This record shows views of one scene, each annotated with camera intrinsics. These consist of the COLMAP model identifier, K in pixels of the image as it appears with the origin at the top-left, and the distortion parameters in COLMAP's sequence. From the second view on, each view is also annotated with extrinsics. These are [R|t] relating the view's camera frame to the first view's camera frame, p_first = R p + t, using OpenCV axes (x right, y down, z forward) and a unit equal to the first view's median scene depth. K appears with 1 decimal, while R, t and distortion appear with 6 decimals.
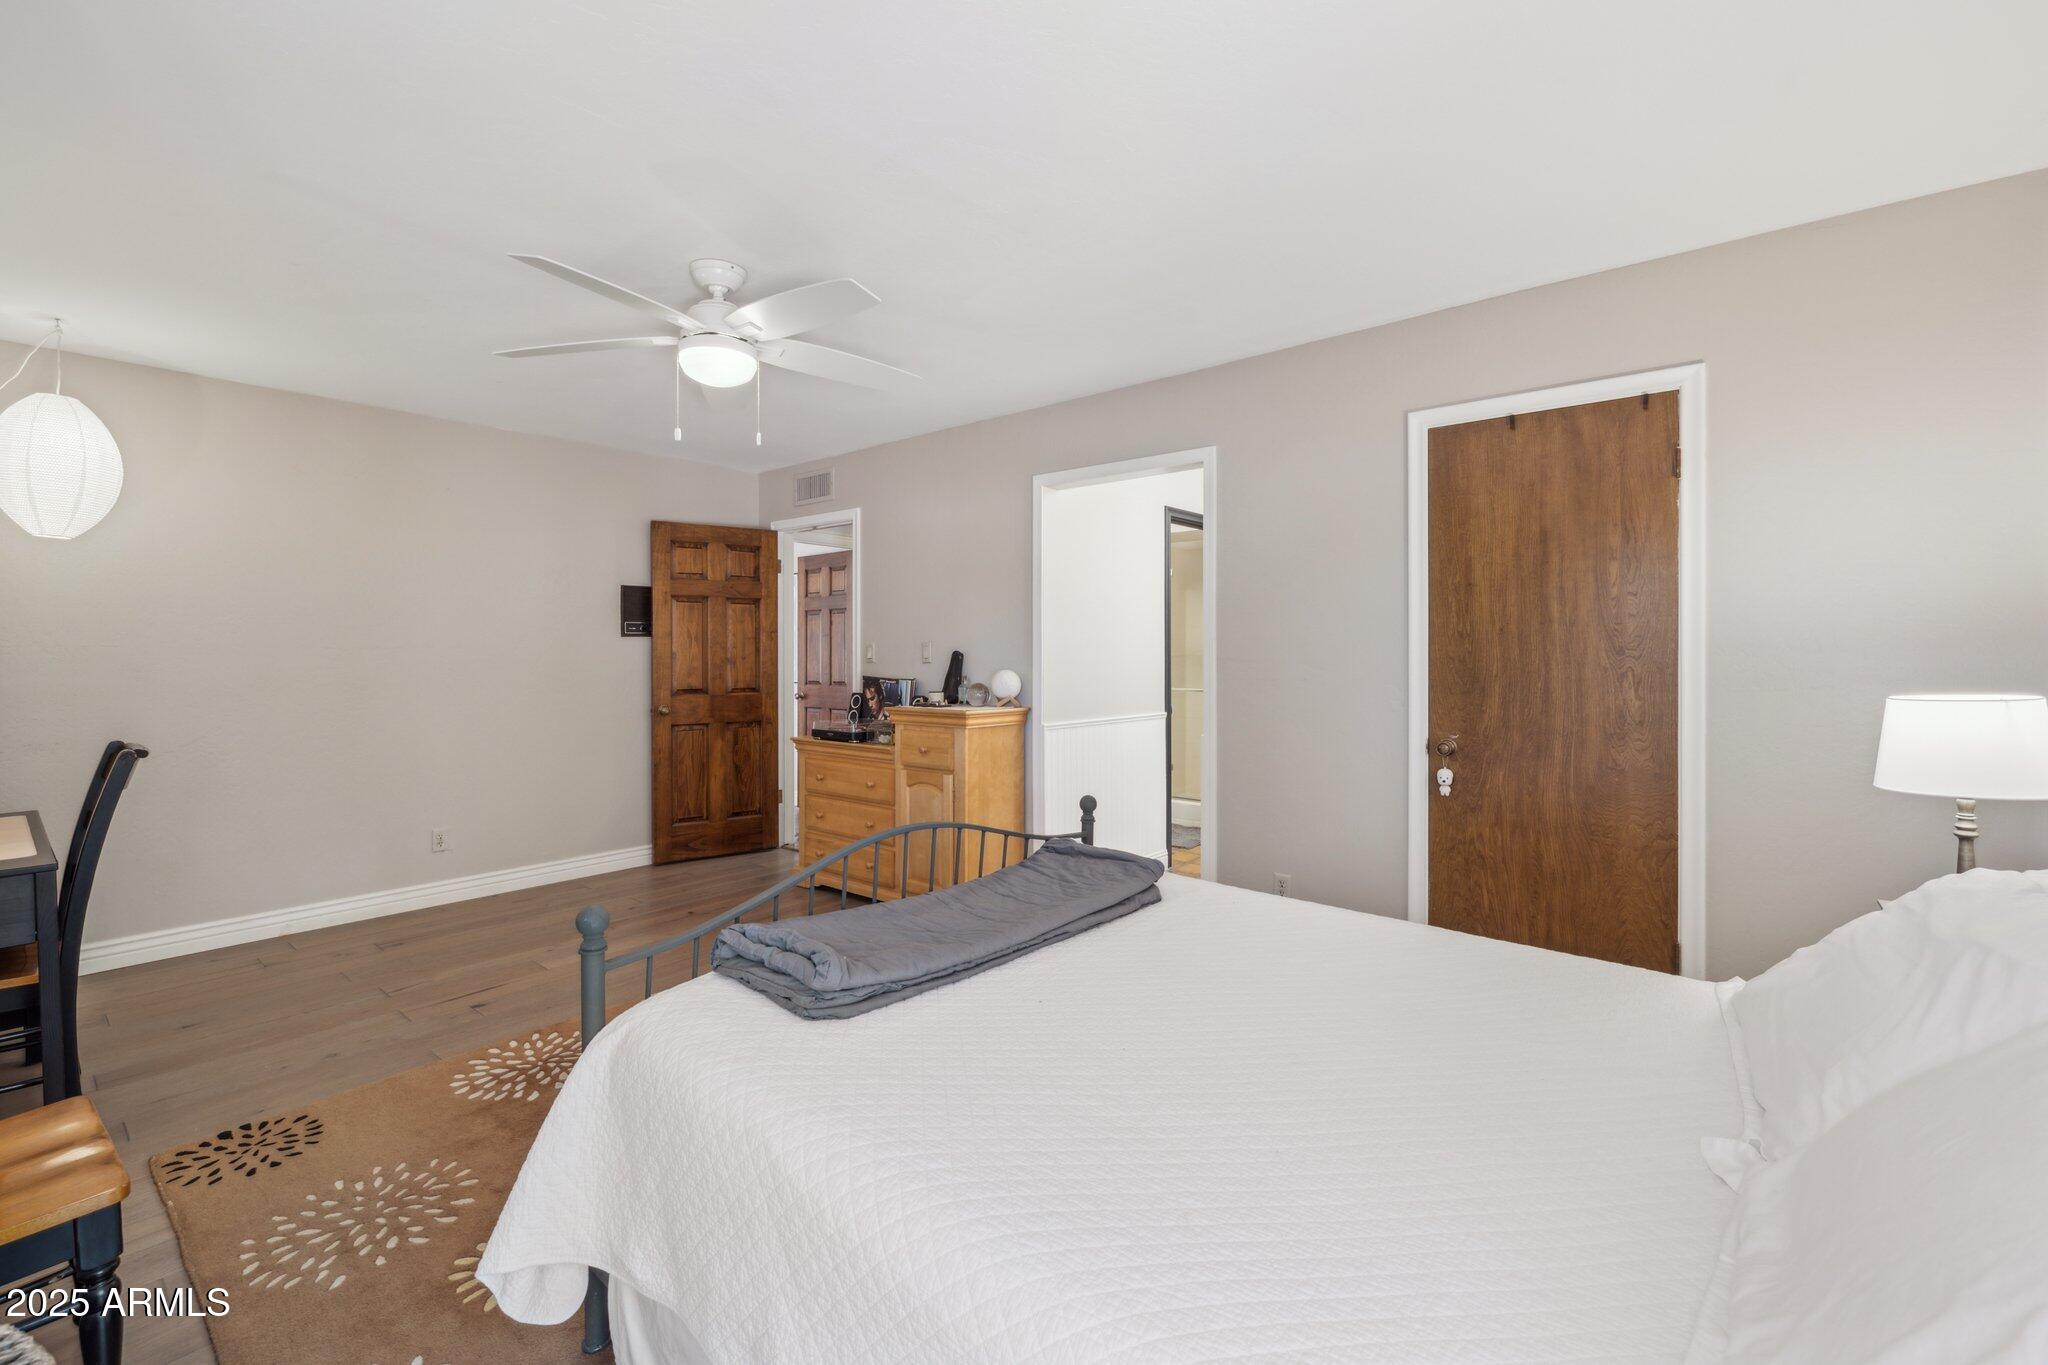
lens RADIAL K [[879.1, 0, 1020.7], [0, 879.1, 649.8], [0, 0, 1]] dist [-0.000812, 0.000236]
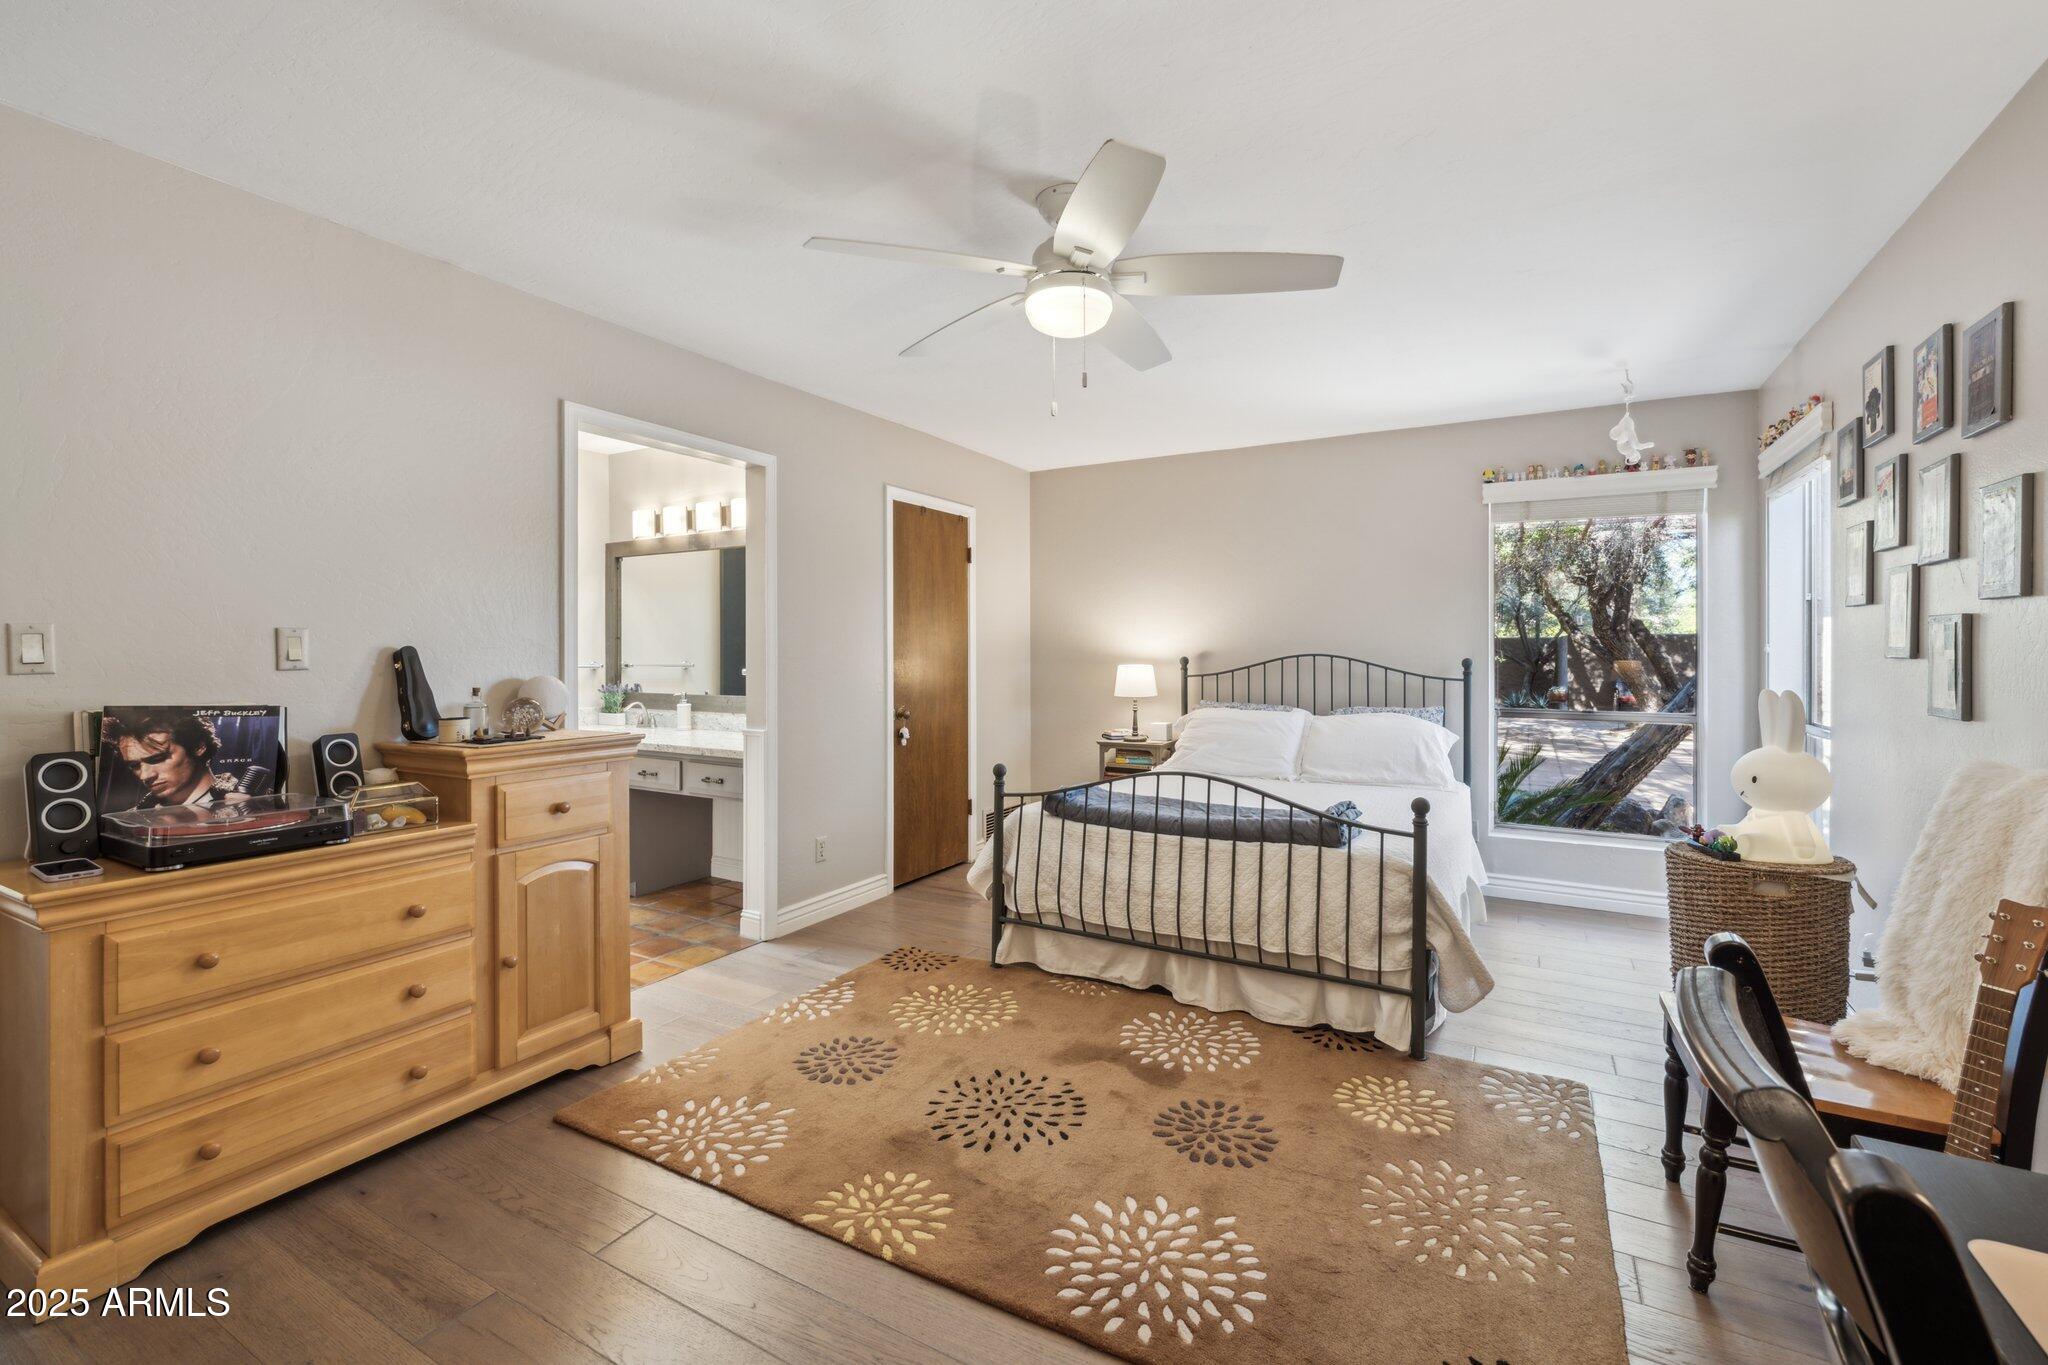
lens RADIAL K [[879.1, 0, 1020.7], [0, 879.1, 649.8], [0, 0, 1]] dist [-0.000812, 0.000236]
pose [[-0.183033, 0.000332, 0.983107, -1.118935], [-0.006311, 0.999979, -0.001513, 0.002346], [-0.983087, -0.006482, -0.183027, 1.149871]]
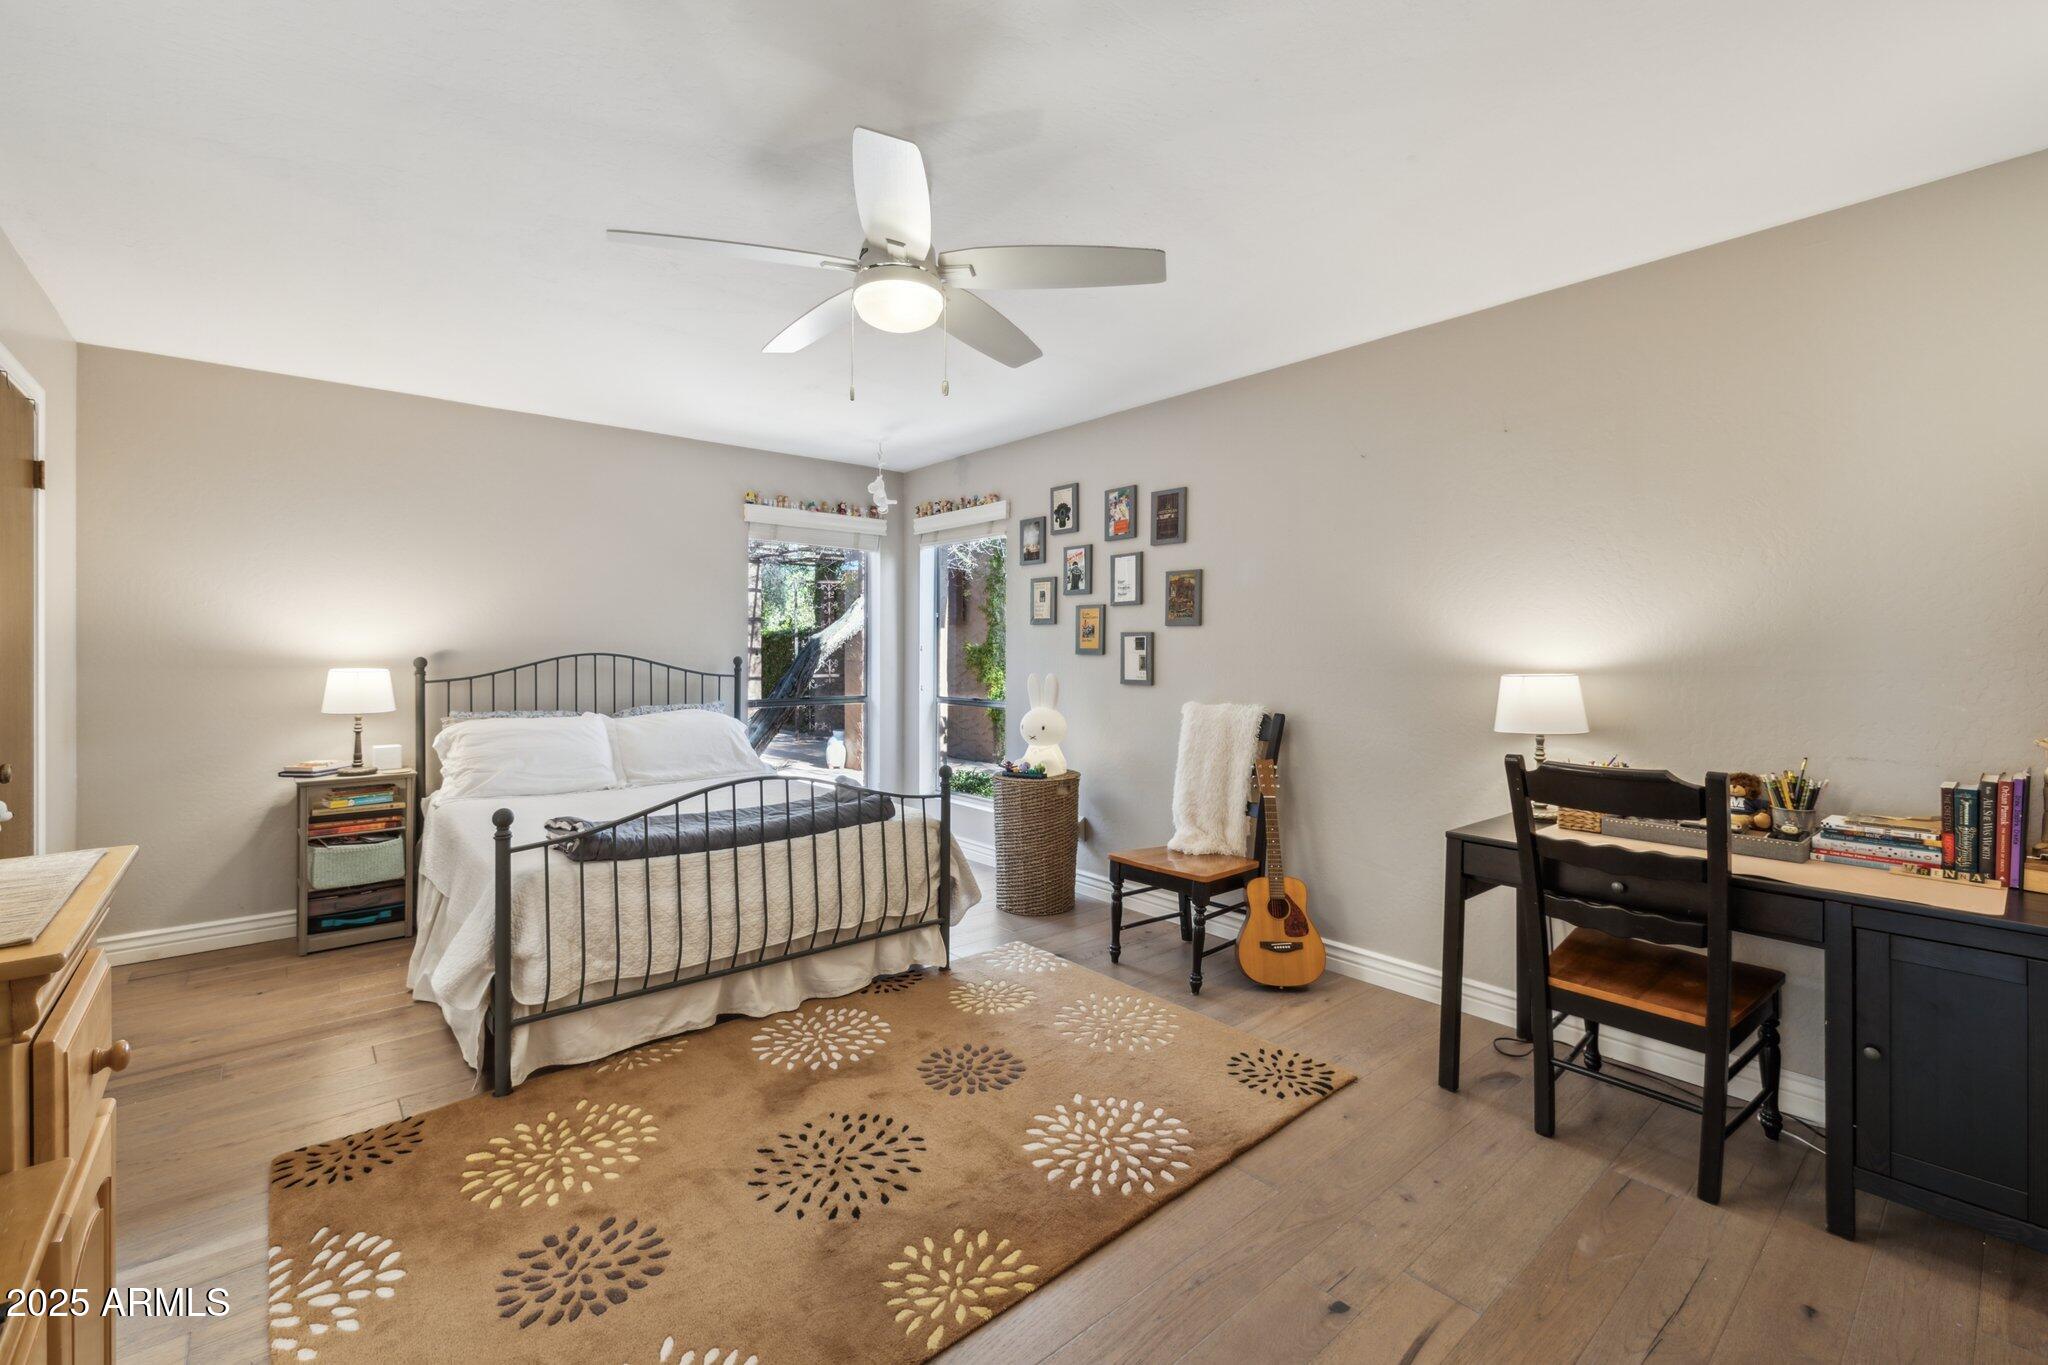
lens RADIAL K [[879.1, 0, 1020.7], [0, 879.1, 649.8], [0, 0, 1]] dist [-0.000812, 0.000236]
pose [[-0.988248, -0.002563, 0.152838, -0.556317], [-0.003516, 0.999976, -0.005966, 0.005045], [-0.152819, -0.006433, -0.988233, 1.731990]]
